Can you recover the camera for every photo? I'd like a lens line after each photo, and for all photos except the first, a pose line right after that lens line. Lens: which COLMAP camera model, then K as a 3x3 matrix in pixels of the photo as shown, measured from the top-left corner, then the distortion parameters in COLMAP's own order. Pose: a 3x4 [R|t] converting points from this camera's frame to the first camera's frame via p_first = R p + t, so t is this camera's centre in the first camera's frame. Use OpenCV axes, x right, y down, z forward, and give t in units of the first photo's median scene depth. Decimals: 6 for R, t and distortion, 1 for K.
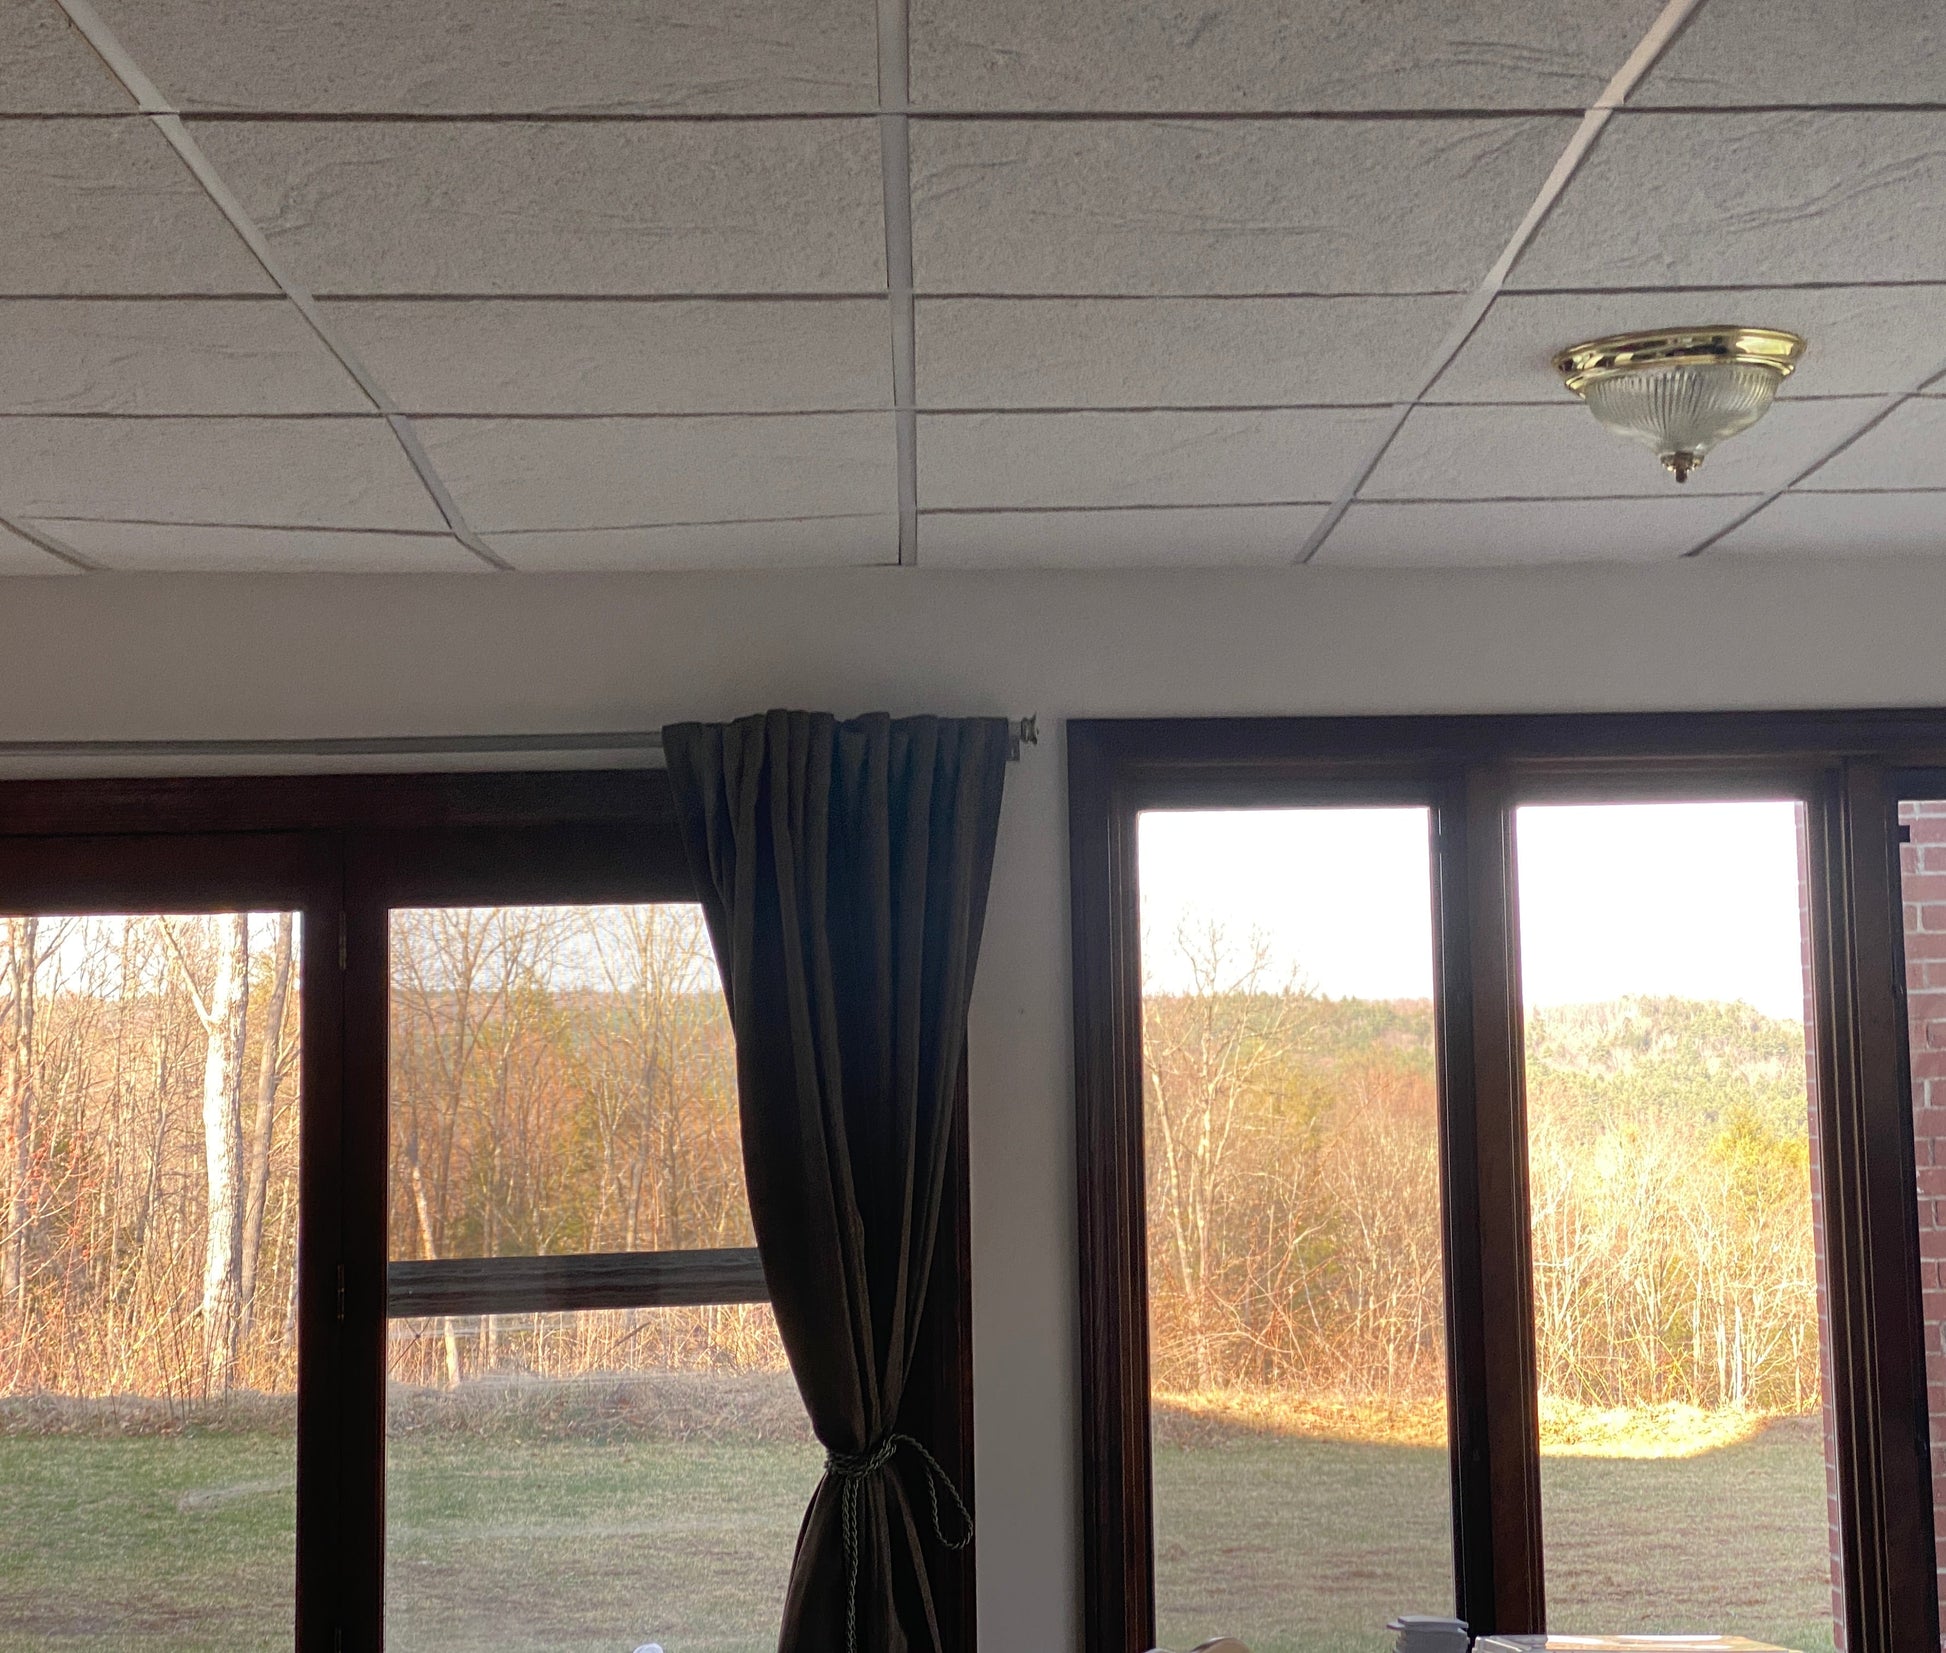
lens RADIAL K [[3292.2, 0, 973.0], [0, 3292.2, 826.5], [0, 0, 1]] dist [0.021542, 0.064518]
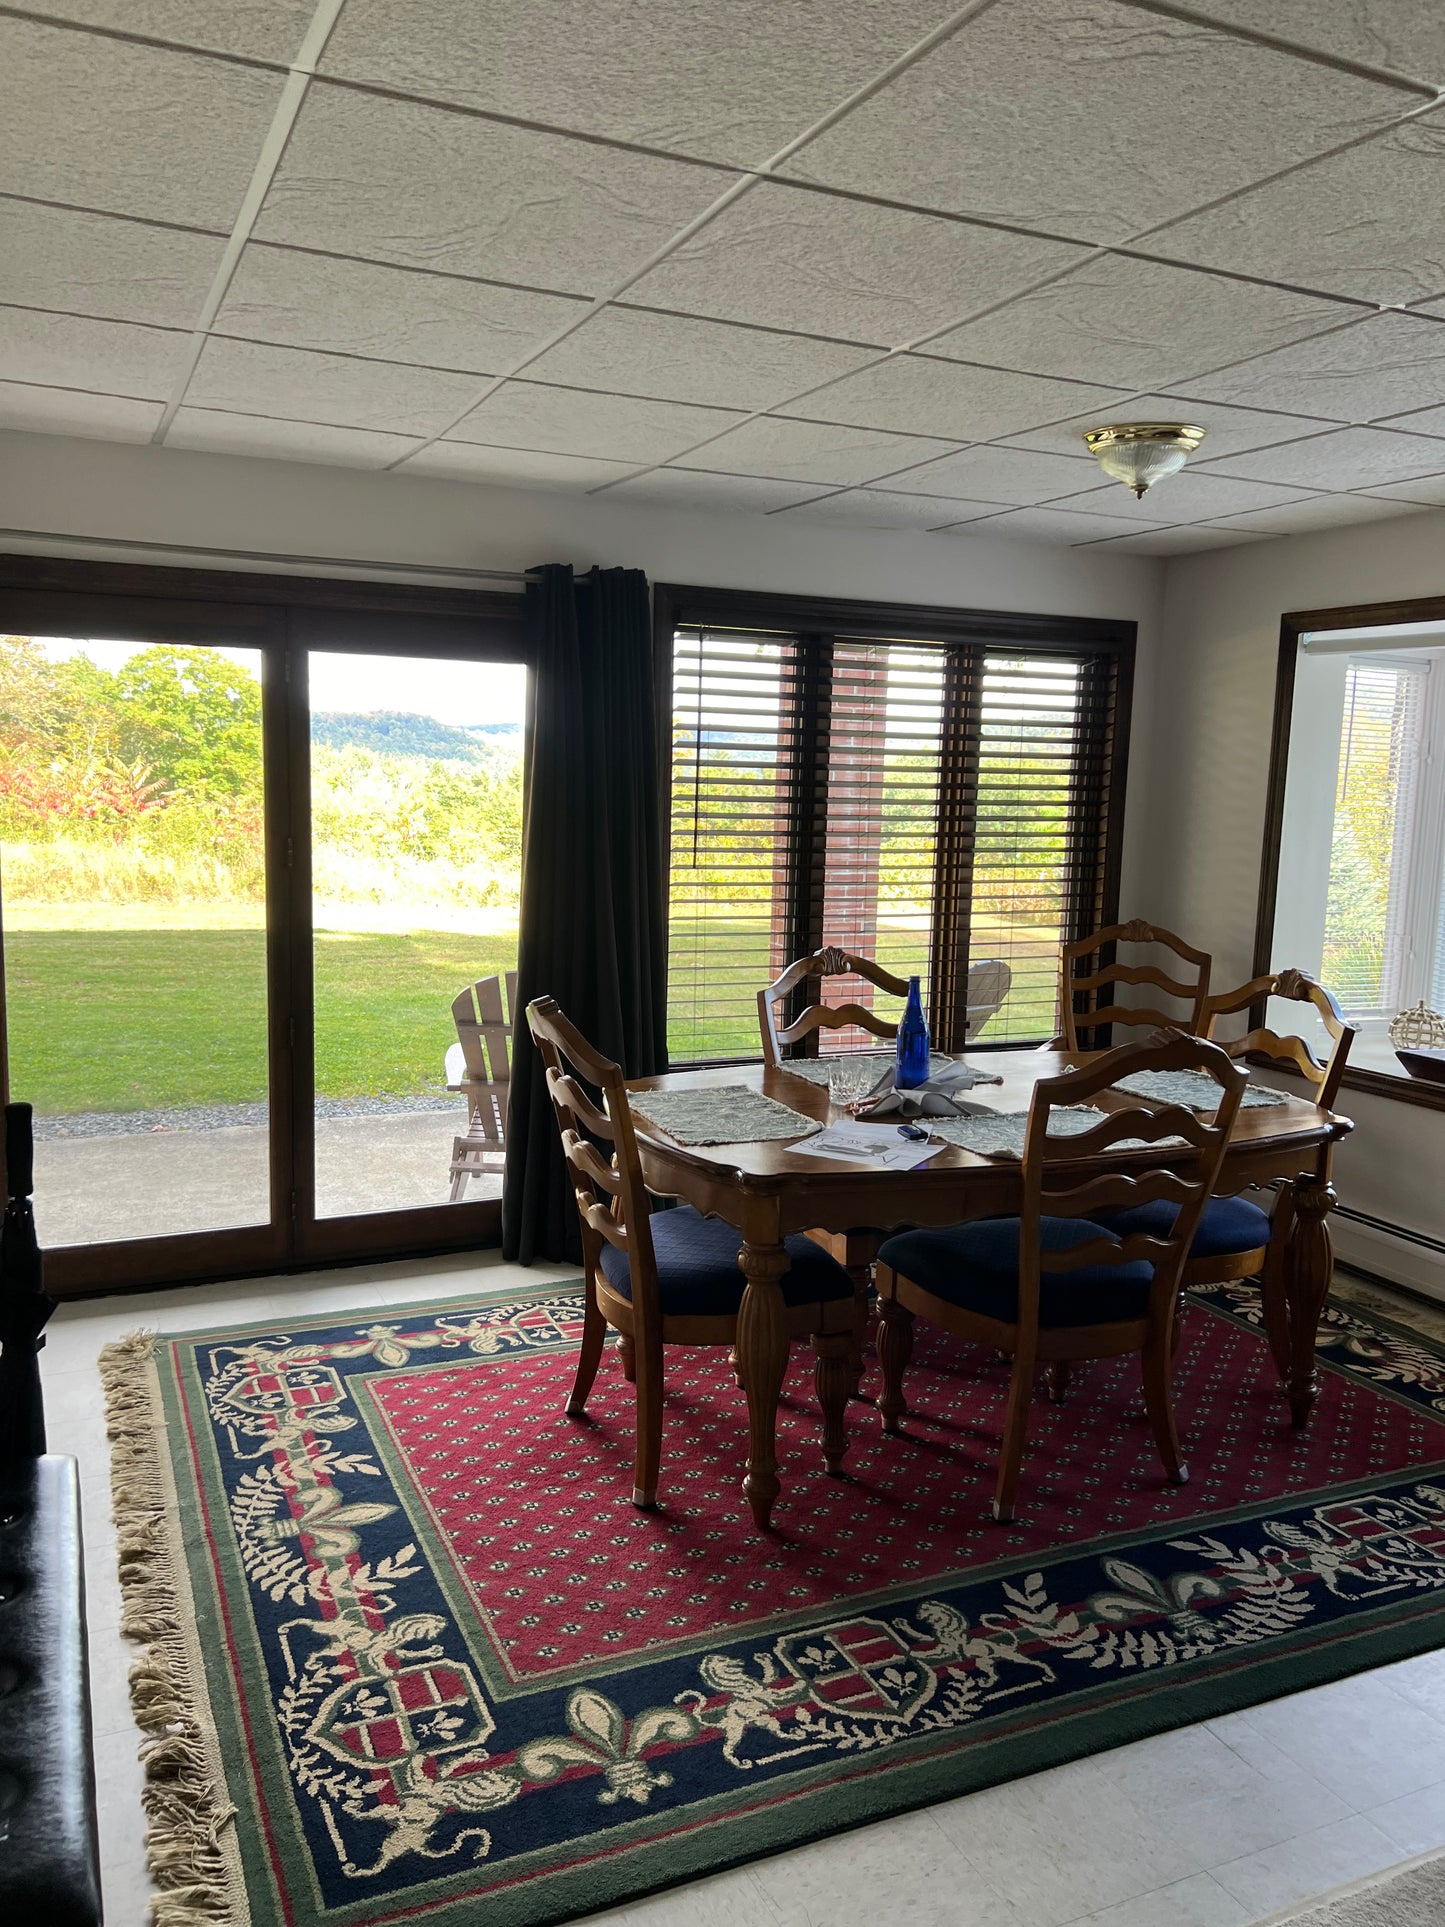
lens RADIAL K [[1454.2, 0, 722.5], [0, 1454.2, 963.5], [0, 0, 1]] dist [0.044246, -0.002382]
pose [[0.934331, 0.004986, 0.356373, -0.370047], [-0.080531, 0.976997, 0.197464, 0.021462], [-0.347190, -0.213196, 0.913240, 0.166875]]
